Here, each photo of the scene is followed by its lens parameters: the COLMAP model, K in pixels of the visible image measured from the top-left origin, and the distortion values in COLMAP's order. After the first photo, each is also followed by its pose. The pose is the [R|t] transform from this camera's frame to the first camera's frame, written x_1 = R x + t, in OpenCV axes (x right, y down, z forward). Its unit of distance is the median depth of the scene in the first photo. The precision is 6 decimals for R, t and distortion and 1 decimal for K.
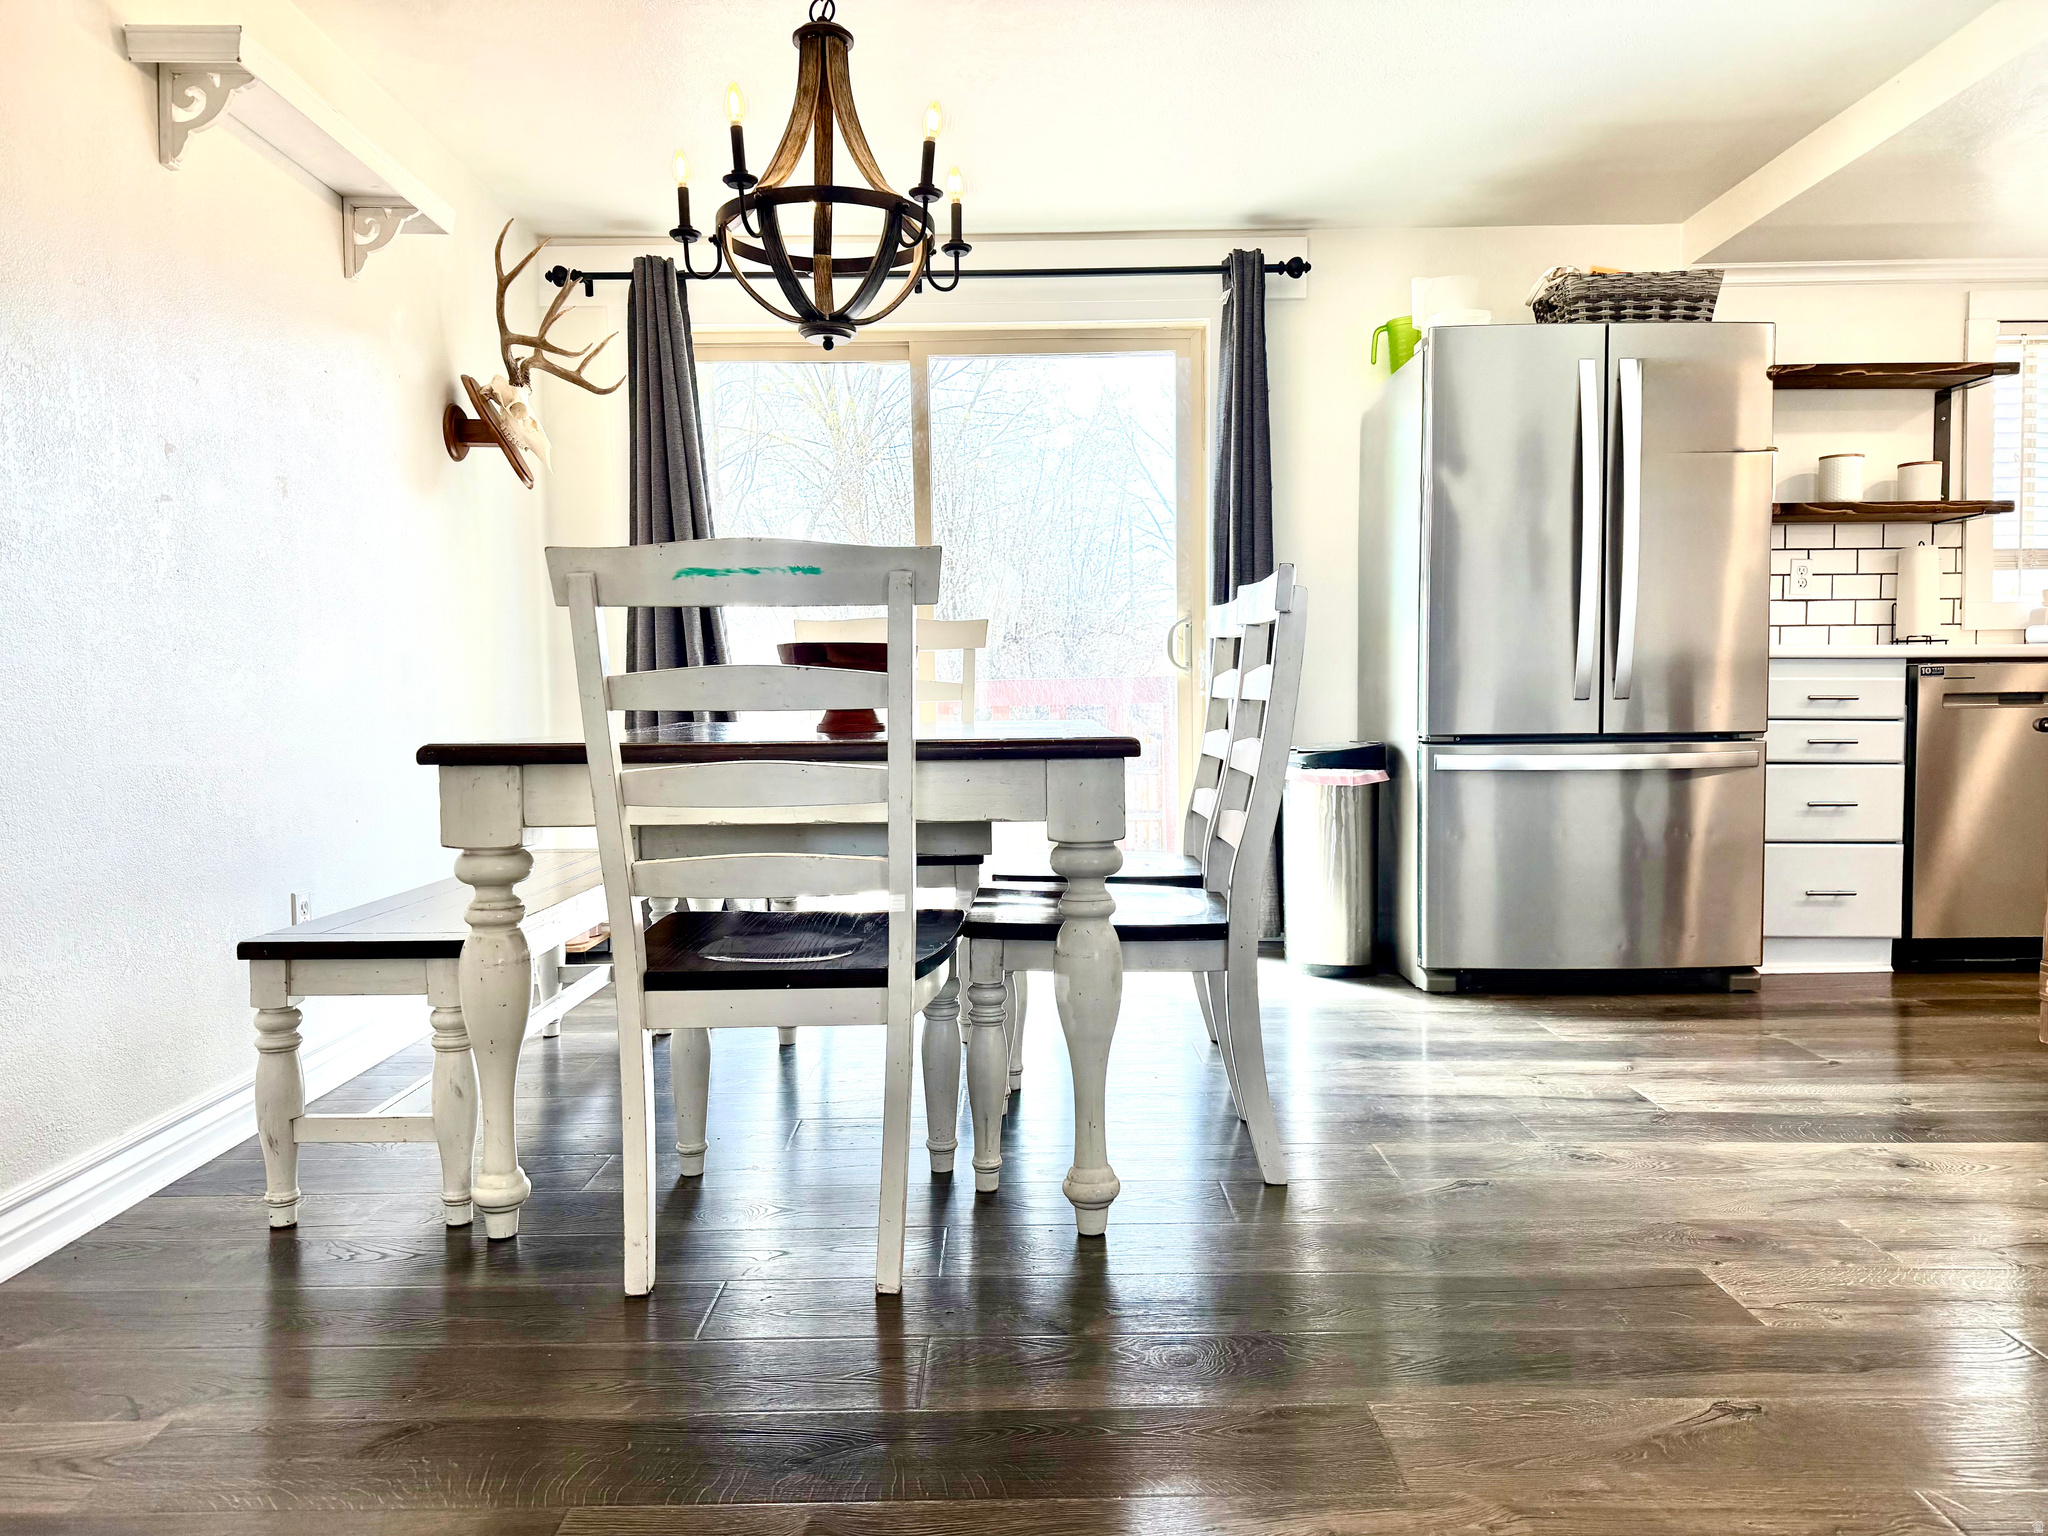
lens RADIAL K [[1433.7, 0, 1024.0], [0, 1433.7, 768.0], [0, 0, 1]] dist [0.090015, -0.099363]
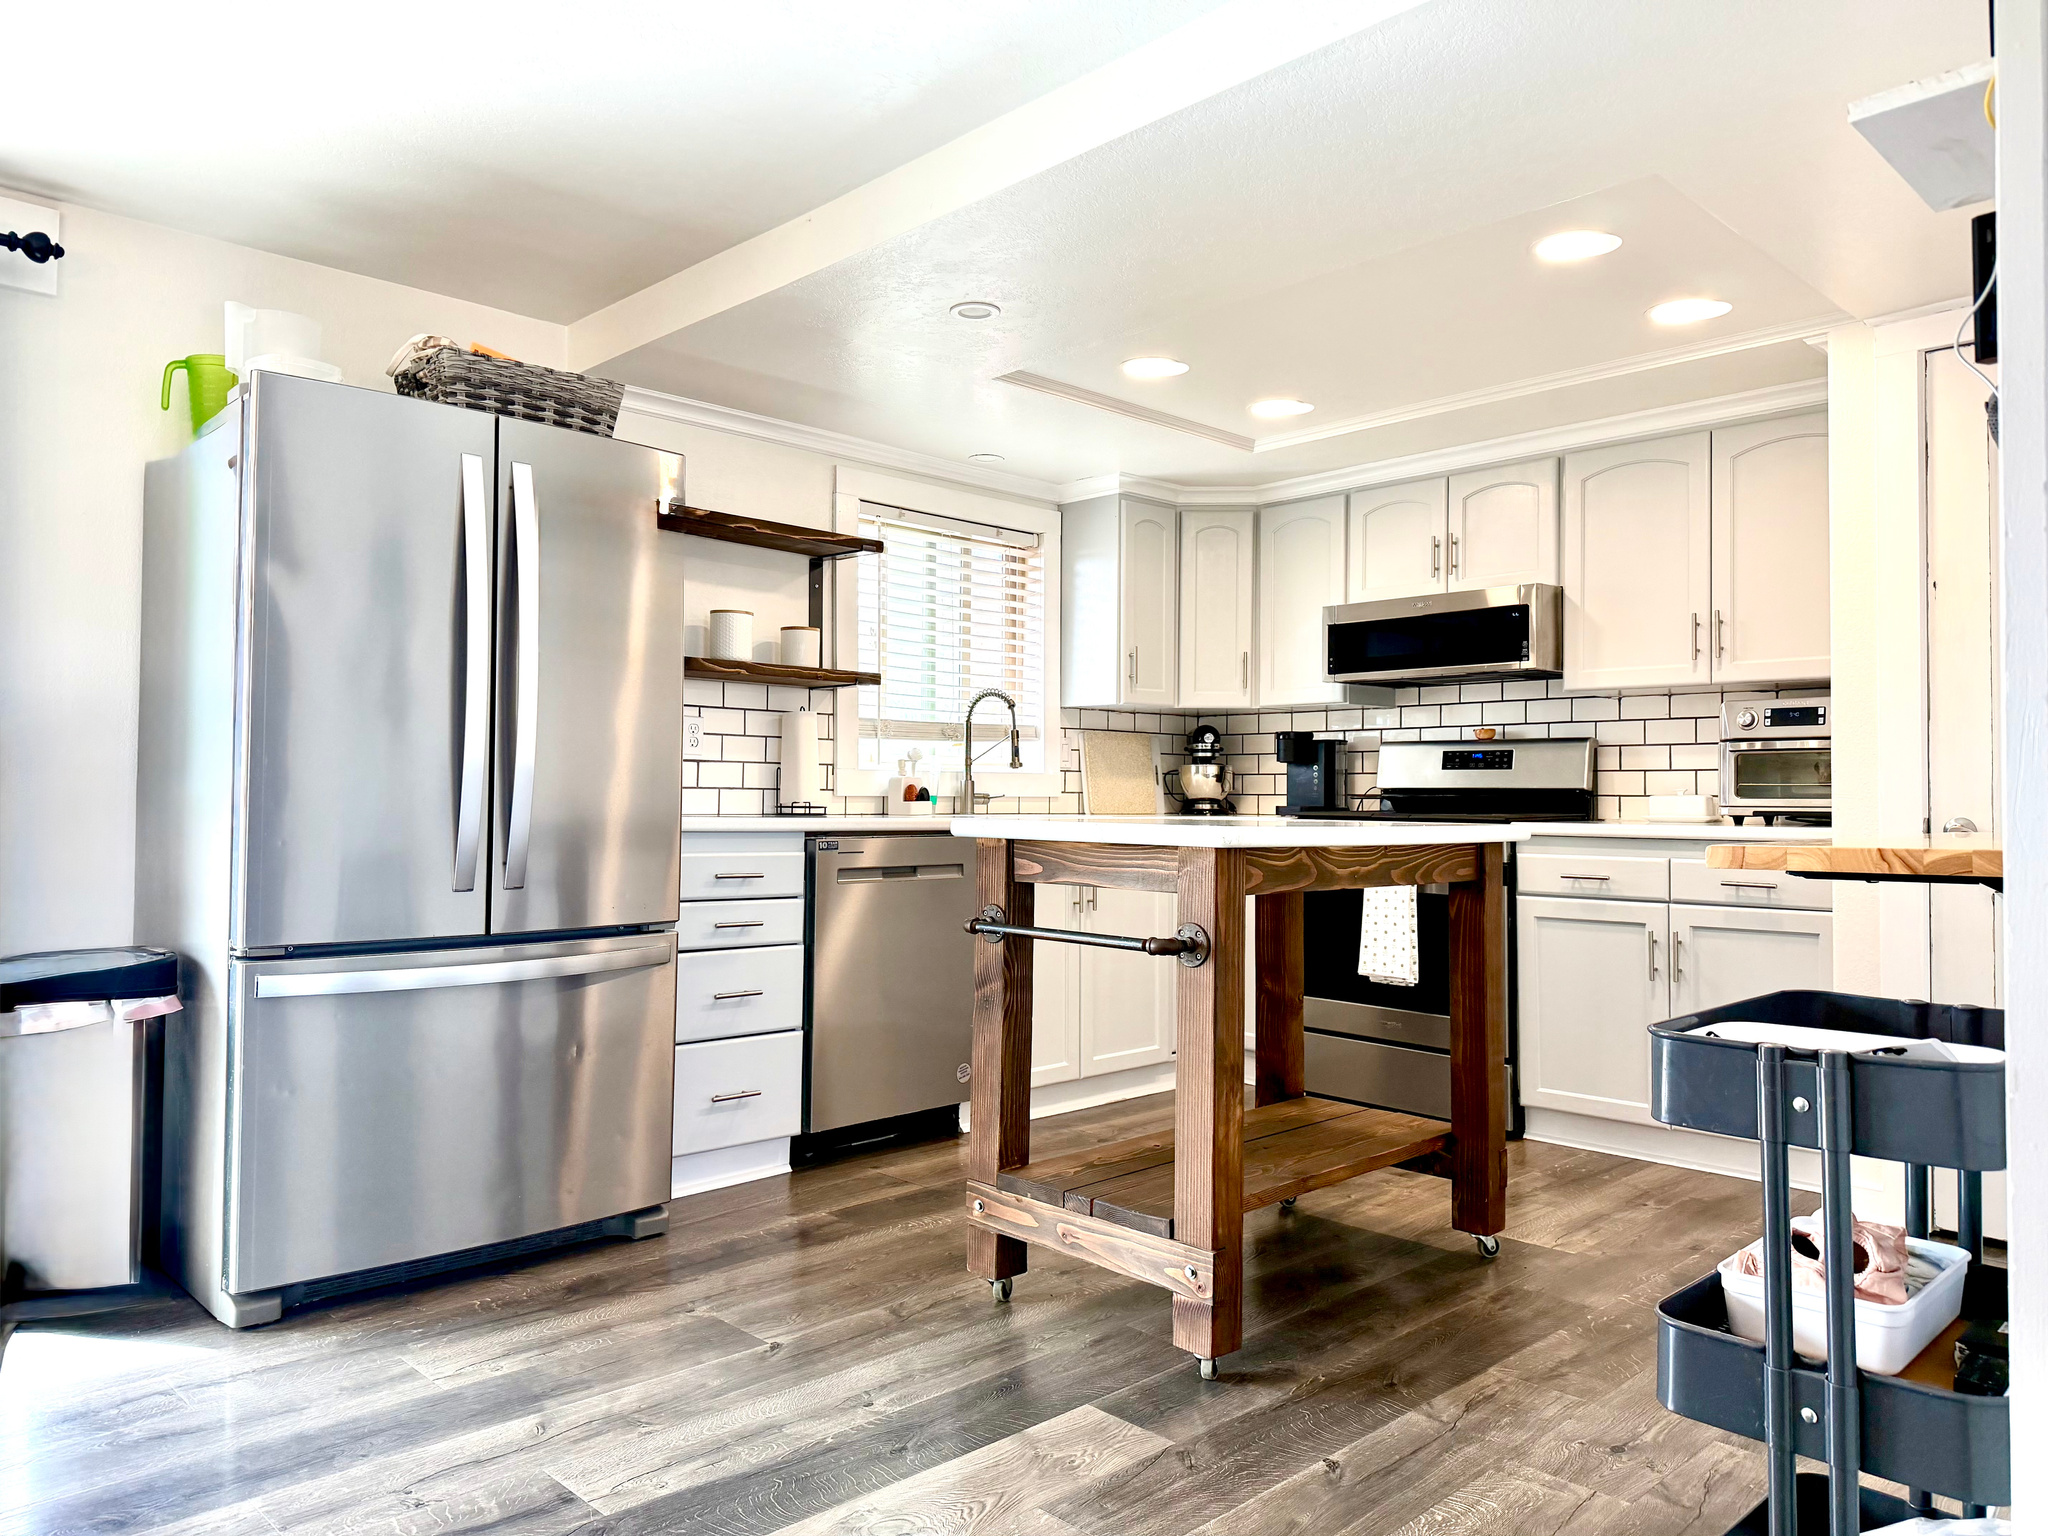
lens RADIAL K [[1433.7, 0, 1024.0], [0, 1433.7, 768.0], [0, 0, 1]] dist [0.090015, -0.099363]
pose [[0.723652, 0.032750, 0.689387, 0.062520], [0.023726, 0.997103, -0.072274, -0.044467], [-0.689757, 0.068658, 0.720778, 0.223711]]
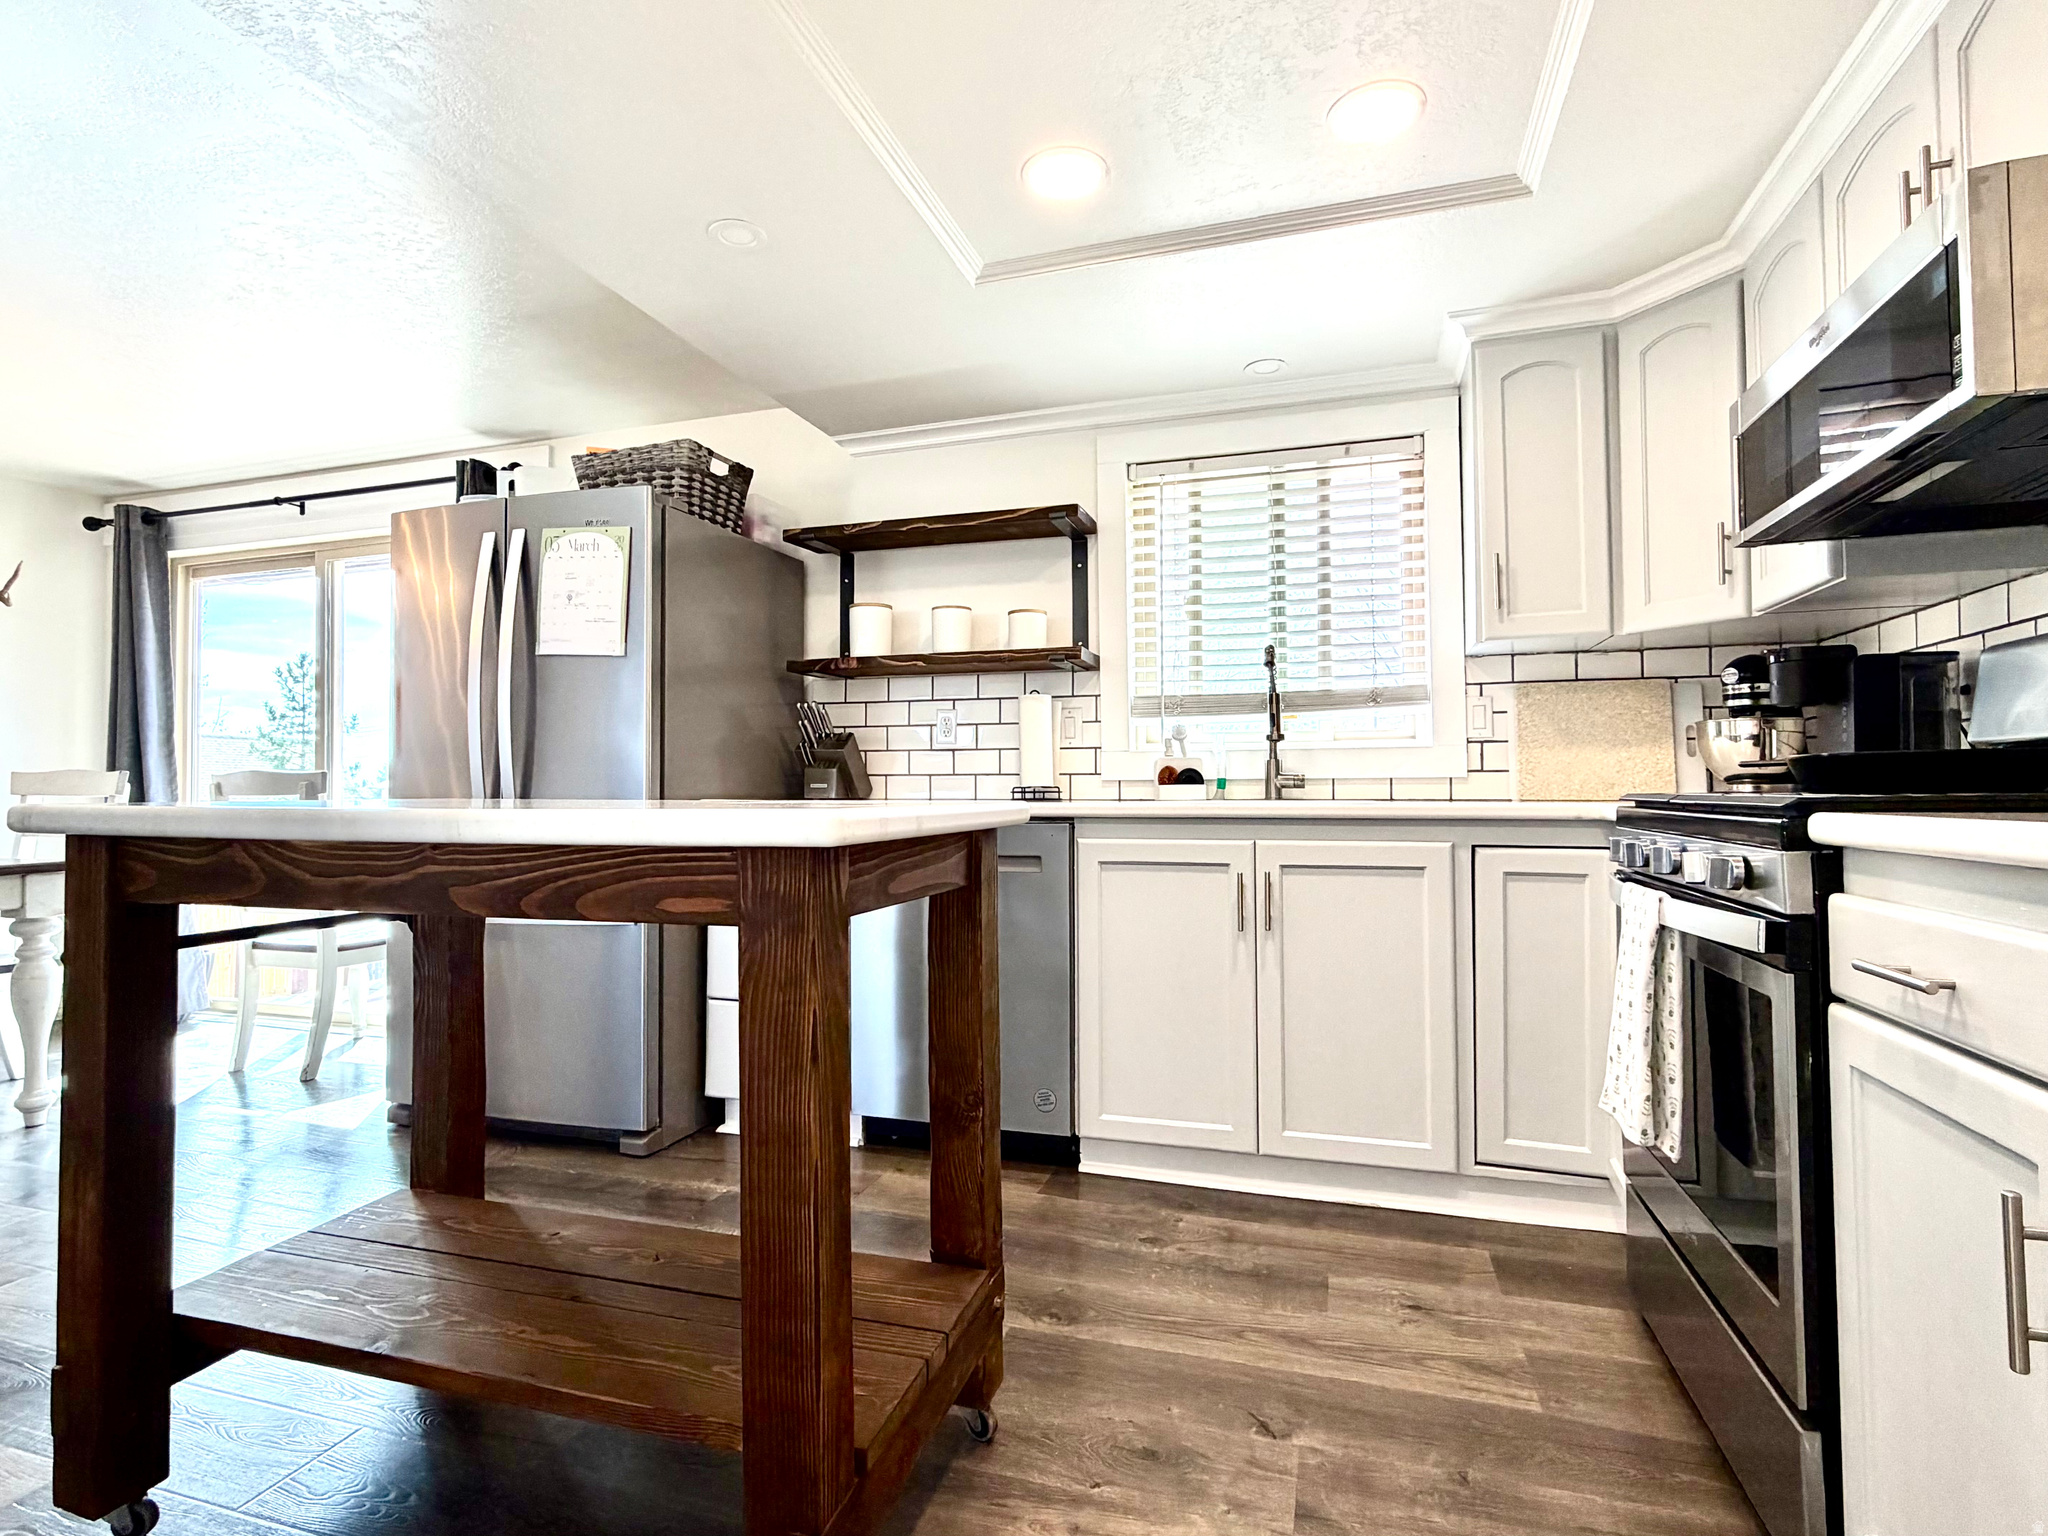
lens RADIAL K [[1024.8, 0, 1024.0], [0, 1024.8, 768.0], [0, 0, 1]] dist [-0.000756, -0.000053]
pose [[0.949653, 0.002707, -0.313292, 0.909302], [-0.027554, 0.996810, -0.074907, -0.057055], [0.312090, 0.079768, 0.946698, 0.388734]]
